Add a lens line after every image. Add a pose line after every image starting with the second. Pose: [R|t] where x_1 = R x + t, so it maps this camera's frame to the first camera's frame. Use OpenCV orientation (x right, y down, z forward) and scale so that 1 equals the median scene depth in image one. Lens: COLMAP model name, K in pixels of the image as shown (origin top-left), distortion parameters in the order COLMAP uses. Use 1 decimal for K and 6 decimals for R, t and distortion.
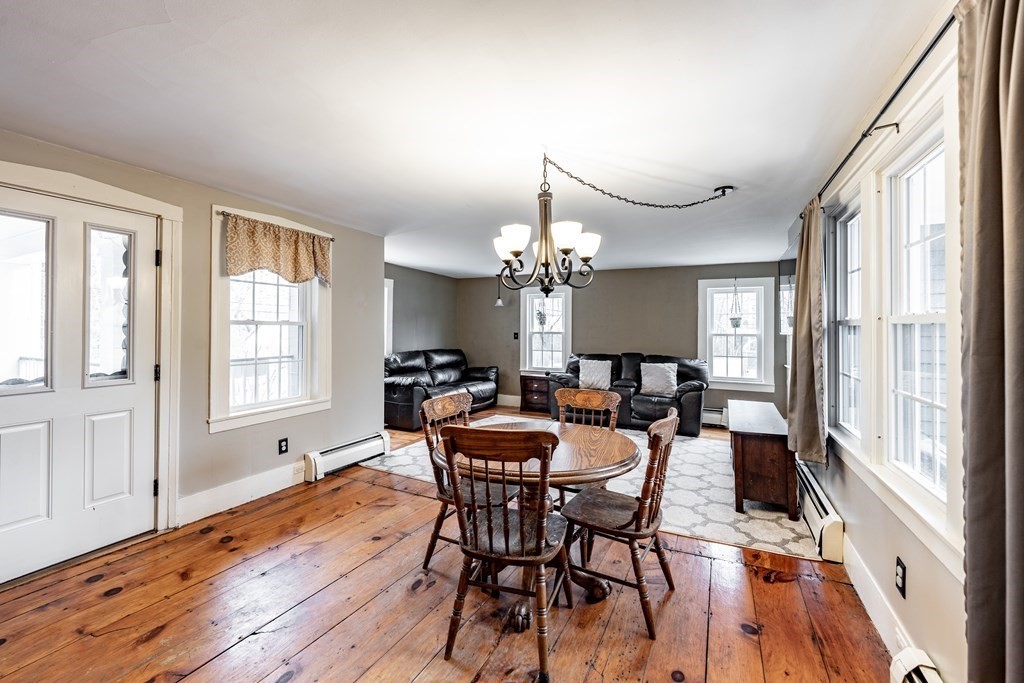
lens RADIAL K [[415.6, 0, 510.4], [0, 415.6, 325.9], [0, 0, 1]] dist [-0.000317, -0.000074]
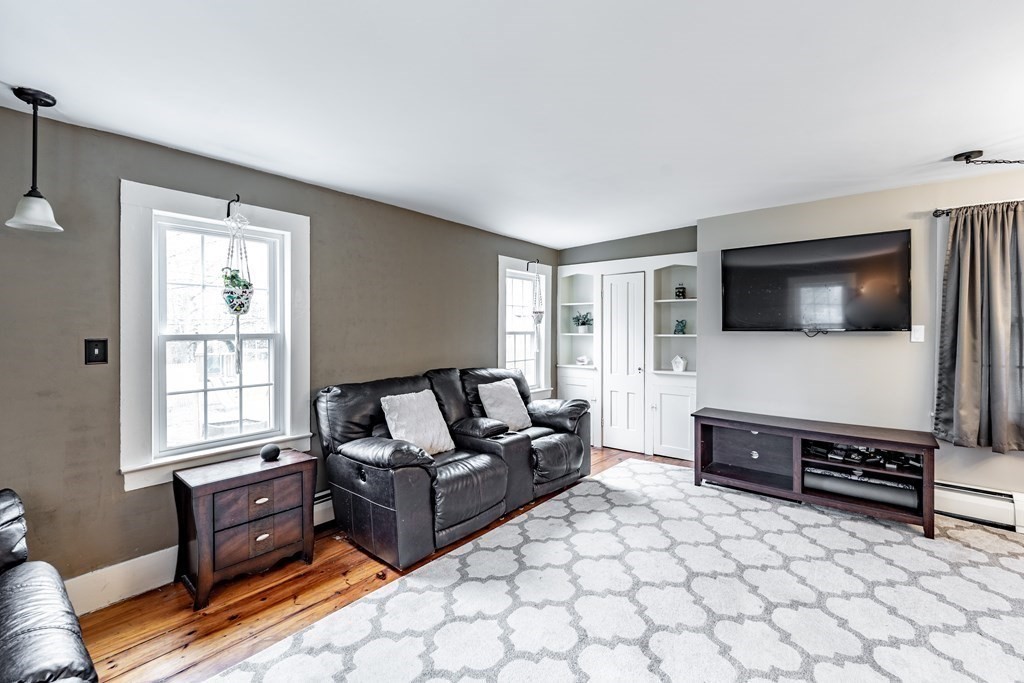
lens RADIAL K [[427.0, 0, 512.6], [0, 427.0, 328.8], [0, 0, 1]] dist [-0.001083, -0.000252]
pose [[0.226389, -0.007008, 0.974012, -0.397549], [-0.004524, 0.999956, 0.008247, 0.011482], [-0.974026, -0.006273, 0.226347, 1.349954]]
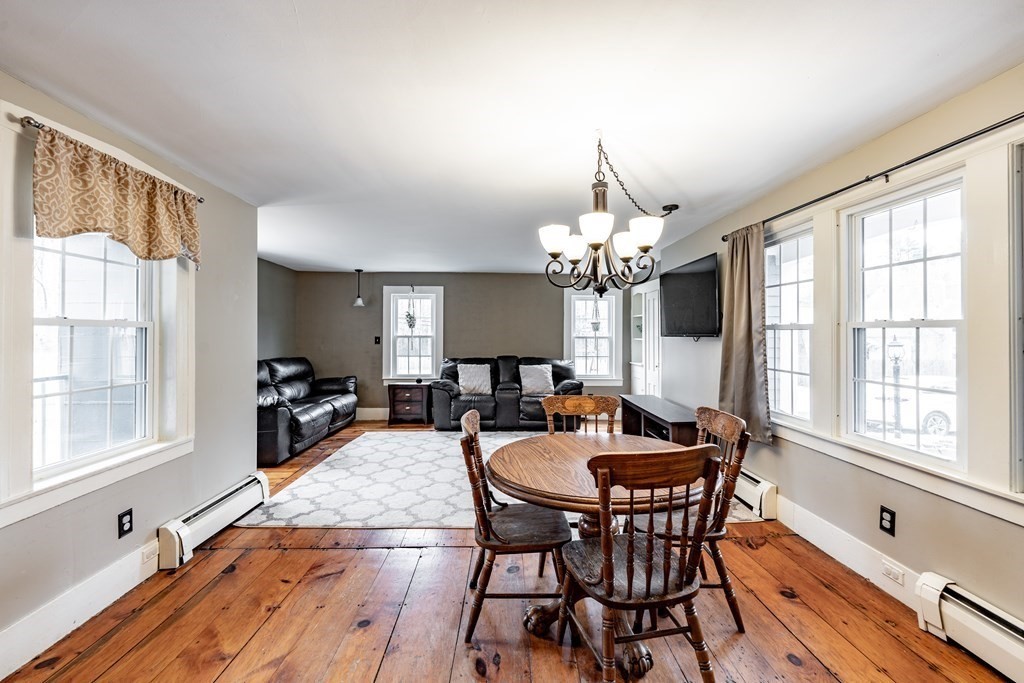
lens RADIAL K [[414.3, 0, 511.5], [0, 414.3, 329.8], [0, 0, 1]] dist [-0.000364, -0.000089]
pose [[0.880287, 0.001676, 0.474438, -0.309804], [-0.002283, 0.999997, 0.000703, 0.000891], [-0.474435, -0.001703, 0.880289, 0.174958]]
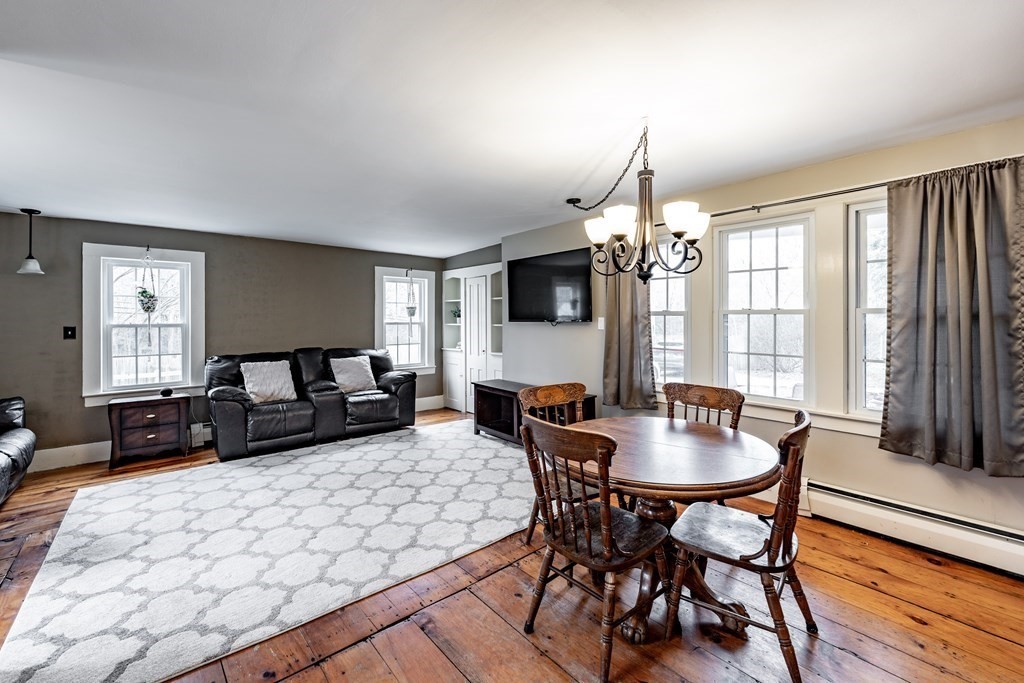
lens RADIAL K [[425.9, 0, 515.4], [0, 425.9, 317.4], [0, 0, 1]] dist [0.000320, -0.000223]
pose [[0.386380, -0.005025, 0.922326, -0.537453], [-0.002478, 0.999976, 0.006486, -0.000834], [-0.922336, -0.004791, 0.386359, 0.539592]]
